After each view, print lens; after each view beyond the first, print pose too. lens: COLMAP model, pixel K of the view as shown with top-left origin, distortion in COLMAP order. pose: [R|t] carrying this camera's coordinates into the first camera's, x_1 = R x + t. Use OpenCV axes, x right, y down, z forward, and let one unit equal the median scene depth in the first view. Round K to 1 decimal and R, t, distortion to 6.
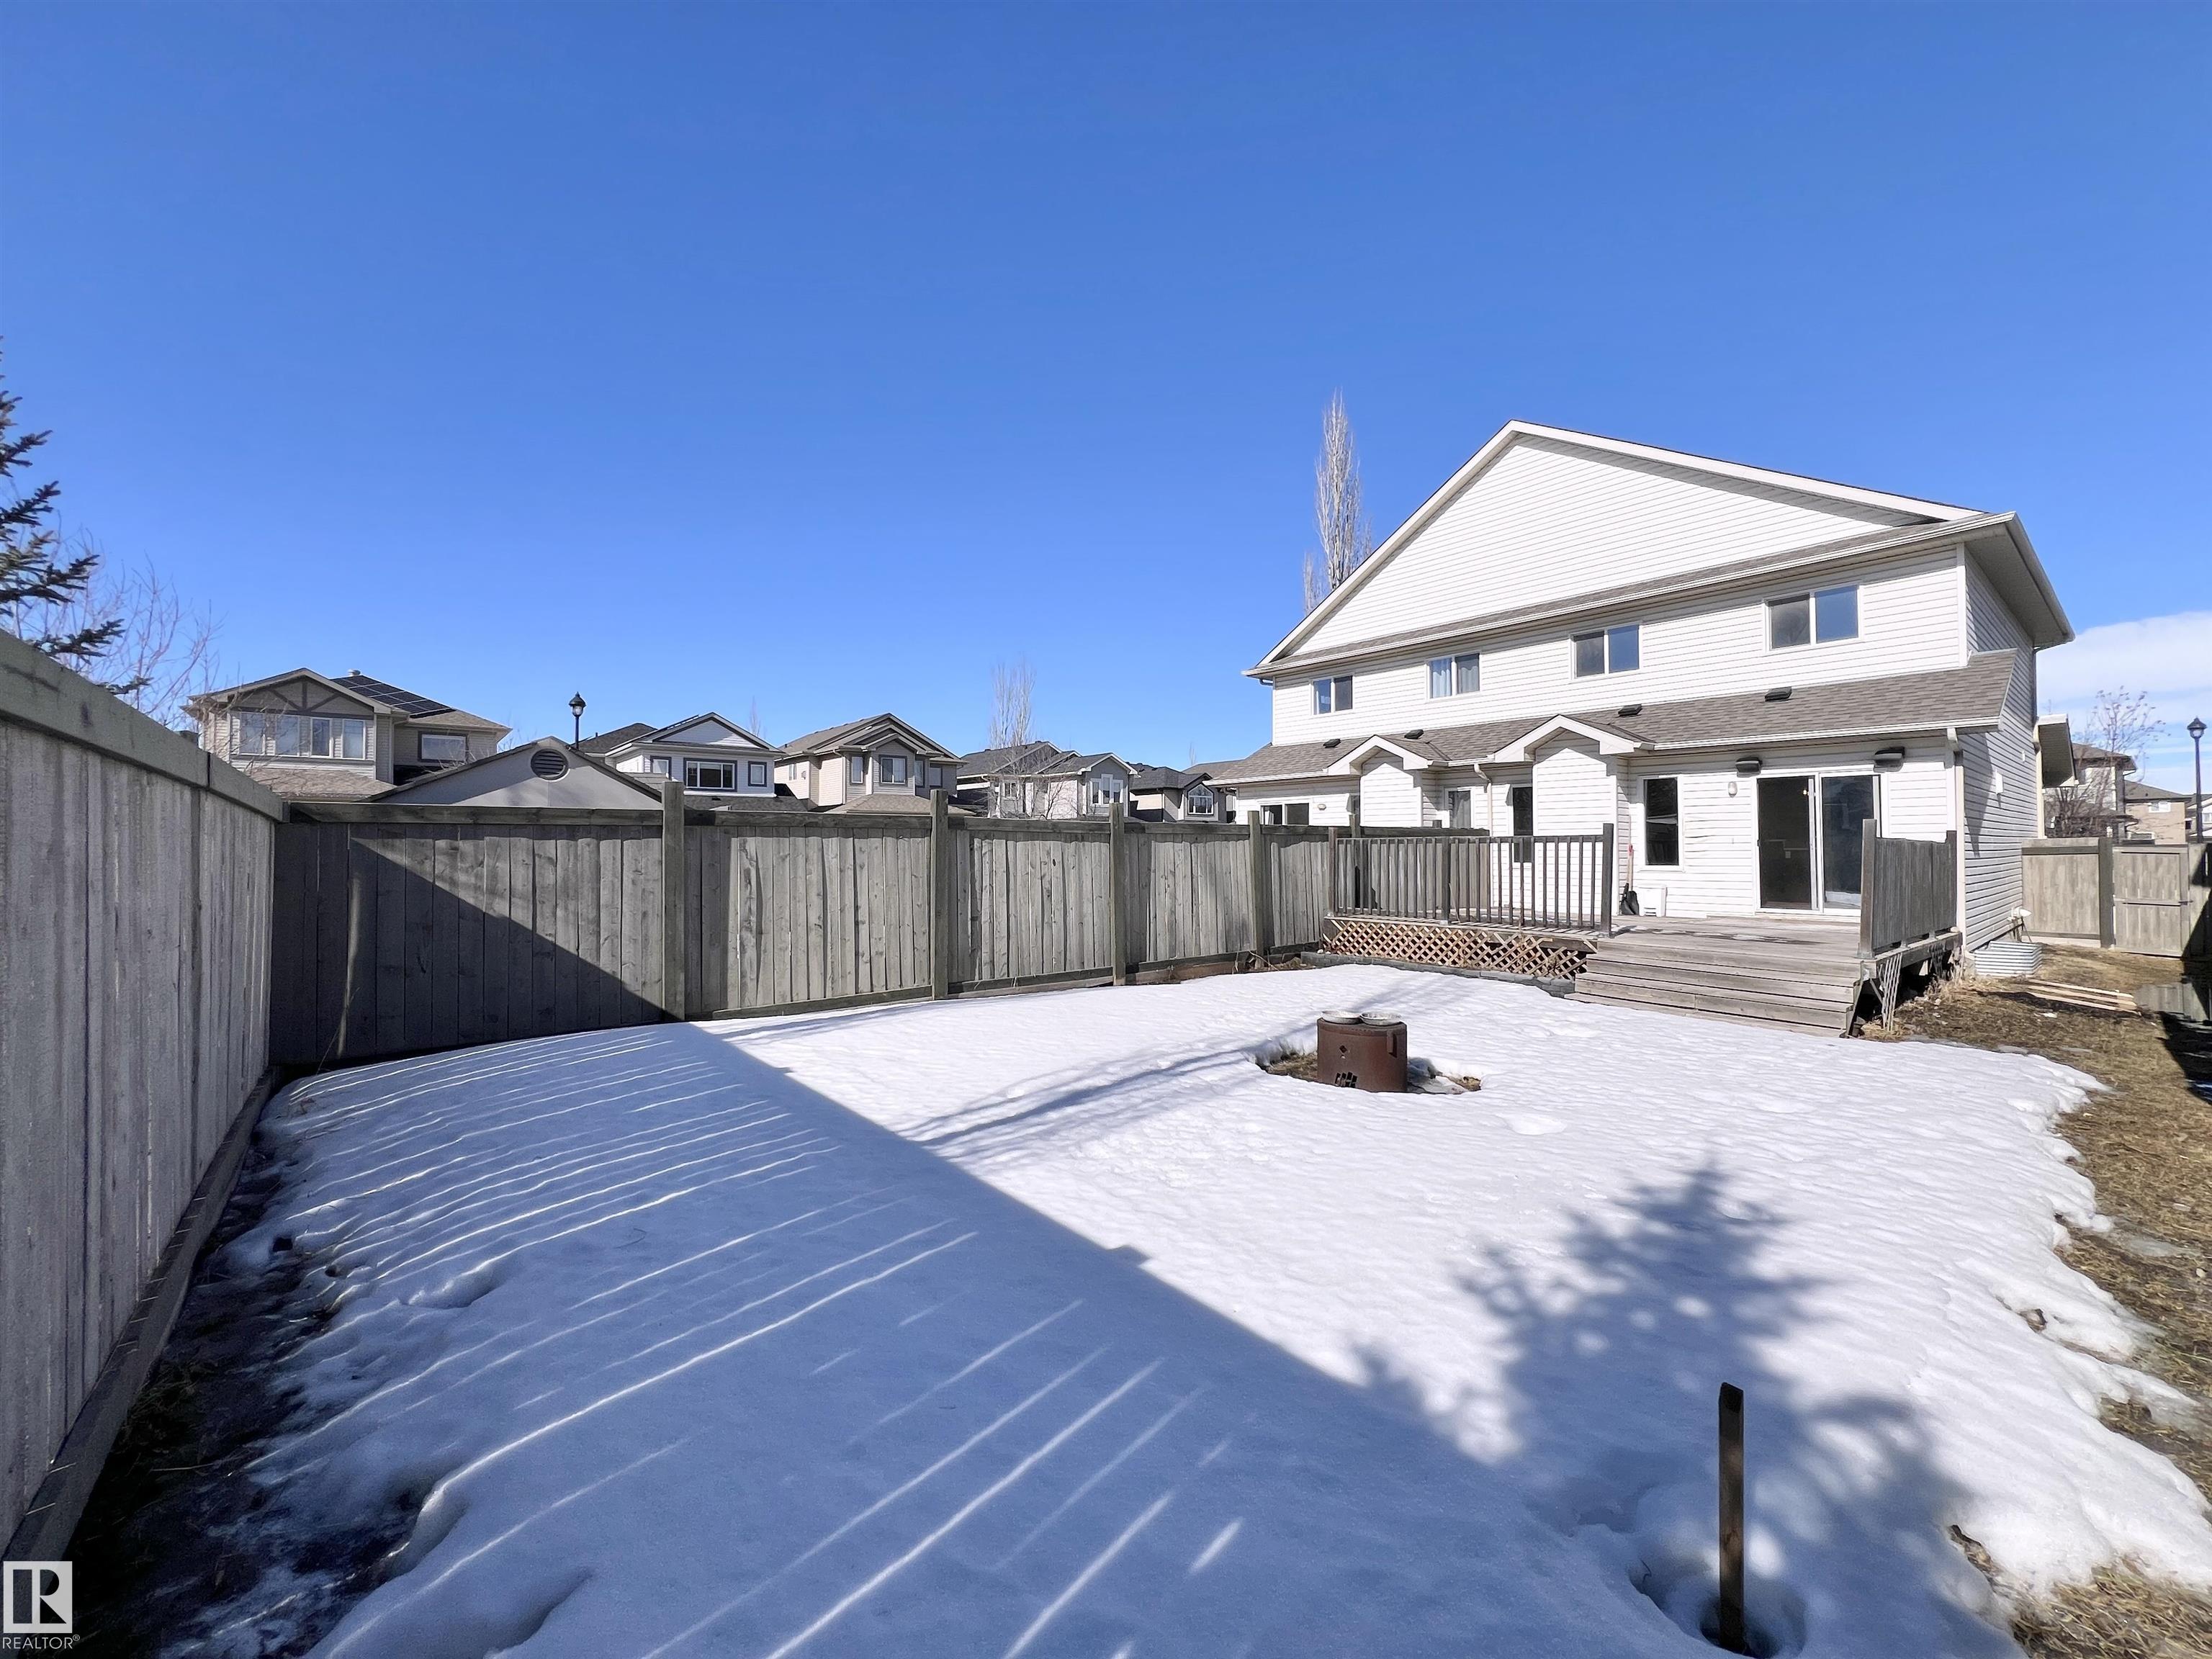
lens RADIAL K [[899.2, 0, 1111.5], [0, 899.2, 827.4], [0, 0, 1]] dist [-0.002783, 0.000884]
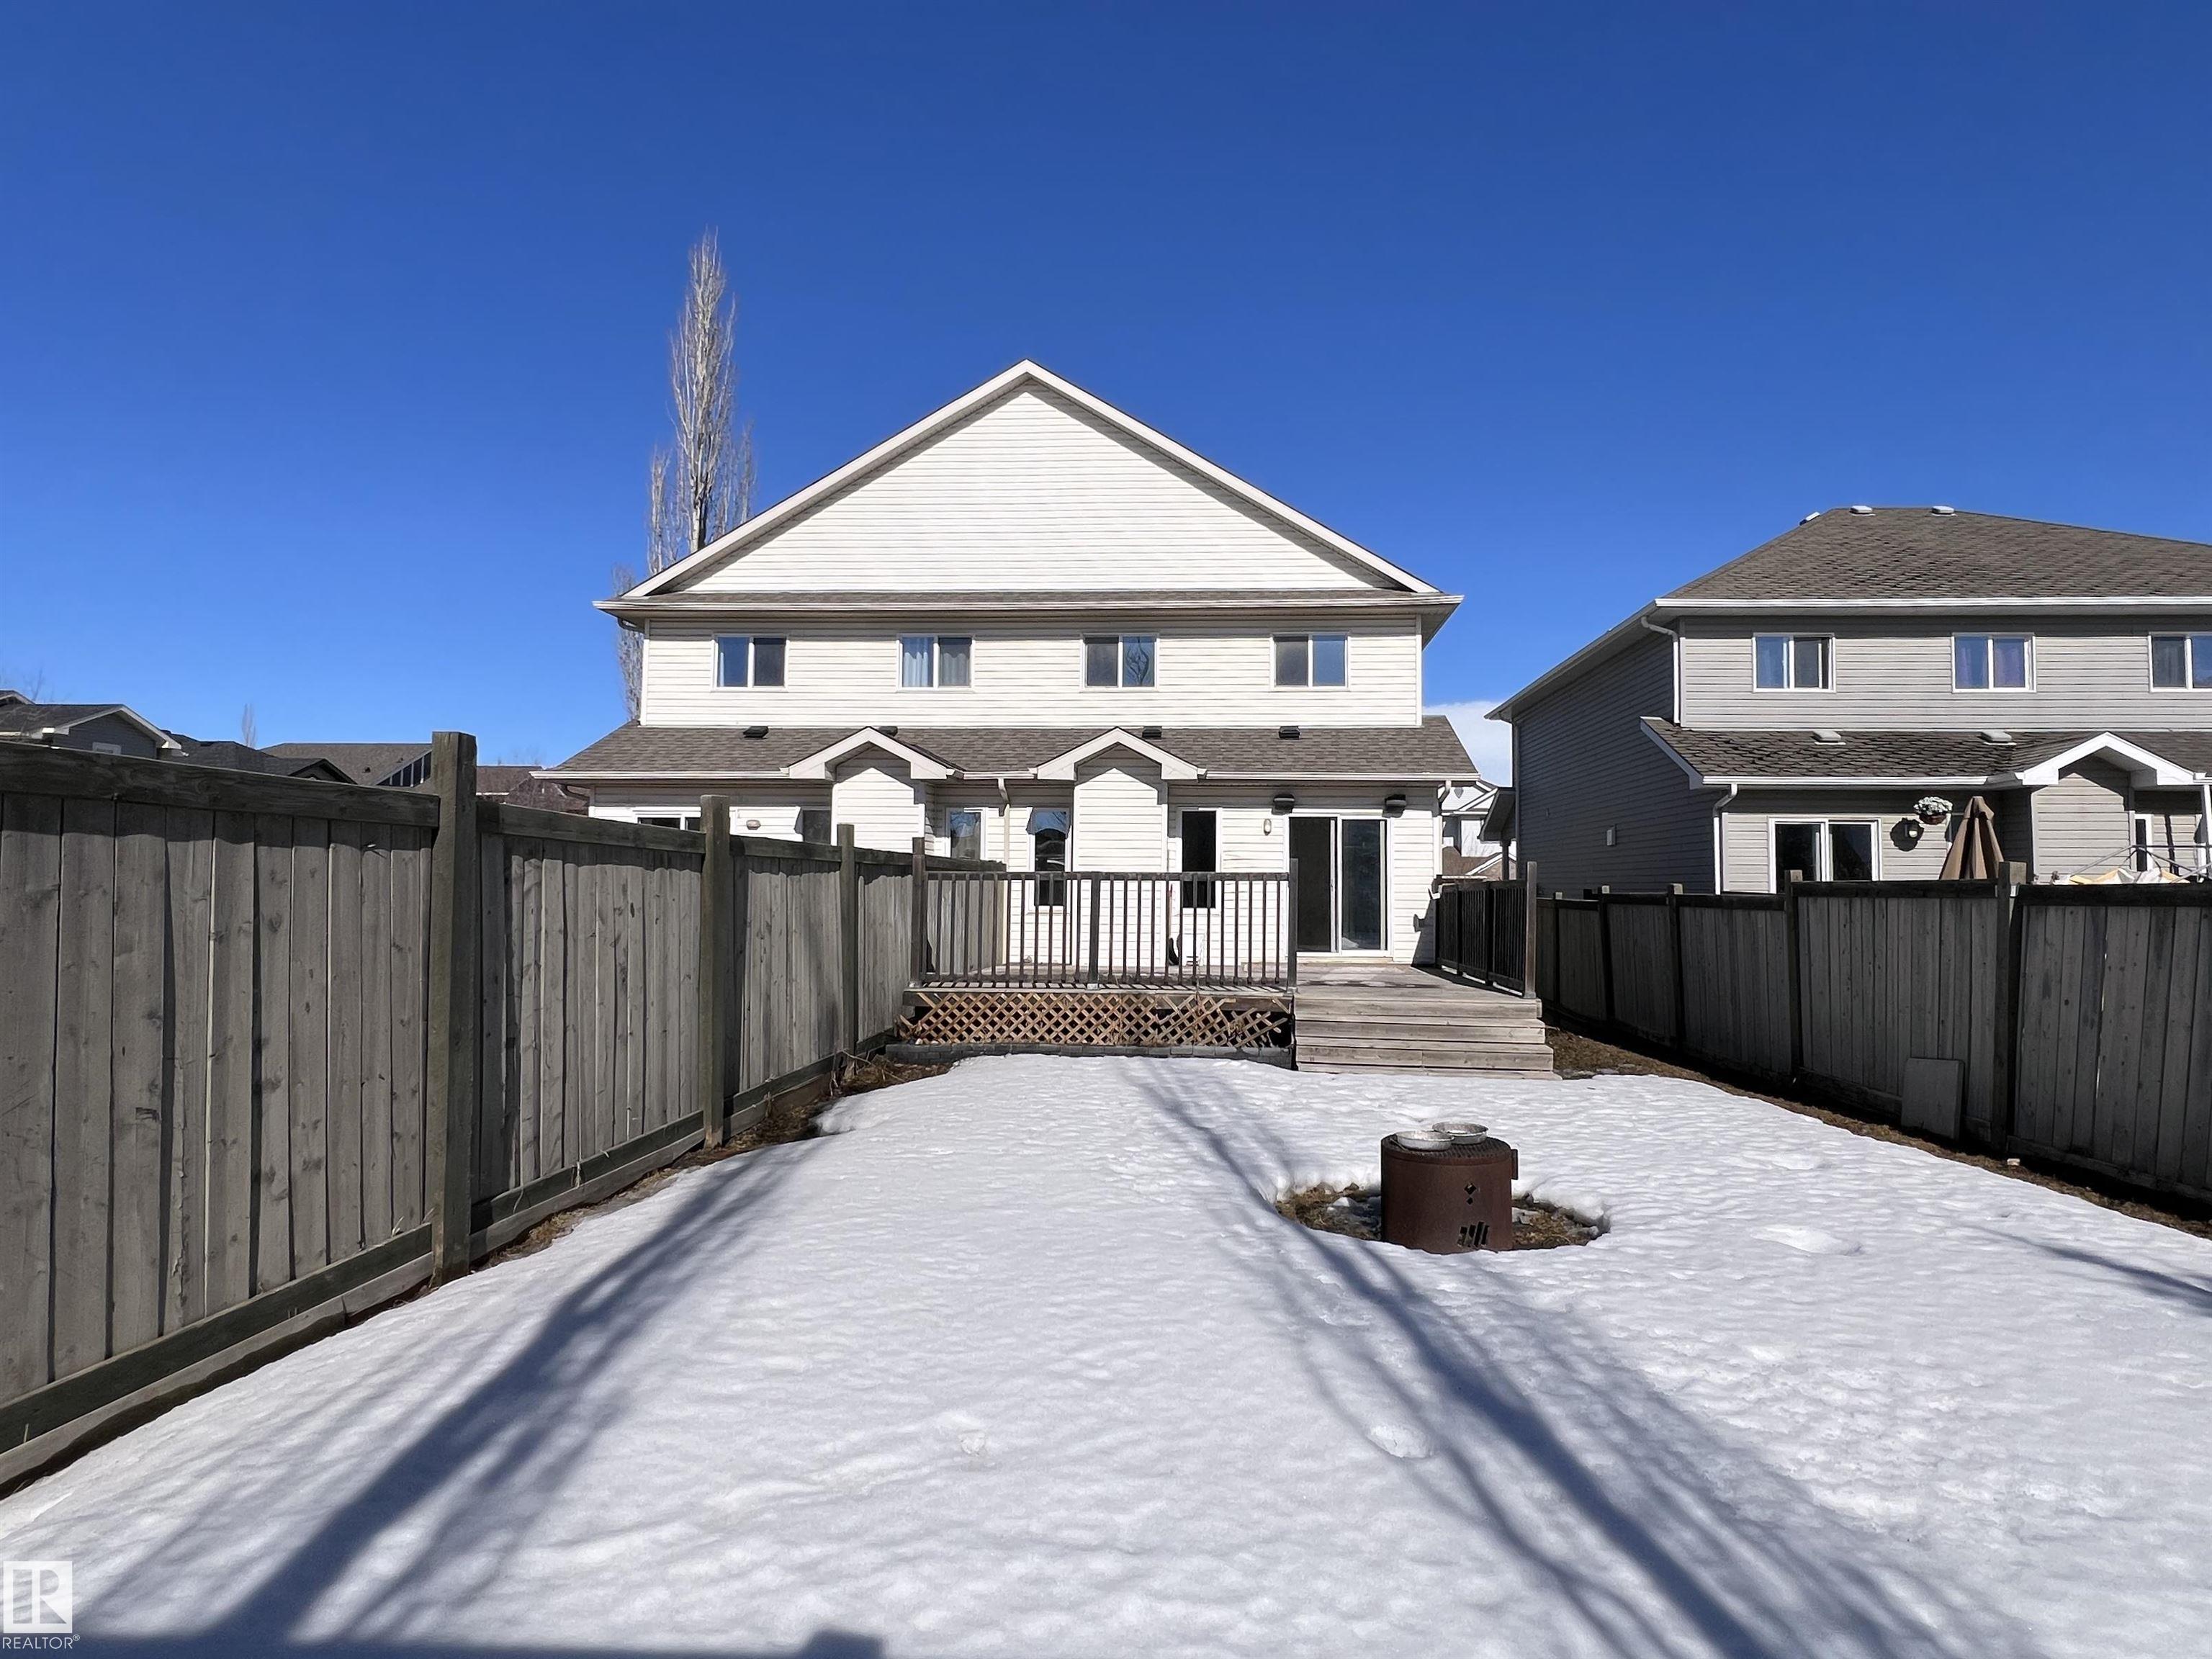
lens RADIAL K [[1109.4, 0, 1105.8], [0, 1109.4, 835.3], [0, 0, 1]] dist [-0.002371, -0.000709]
pose [[0.664256, 0.042902, 0.746273, -0.313056], [-0.024413, 0.999064, -0.035705, 0.012855], [-0.747106, 0.005499, 0.664682, 0.378995]]
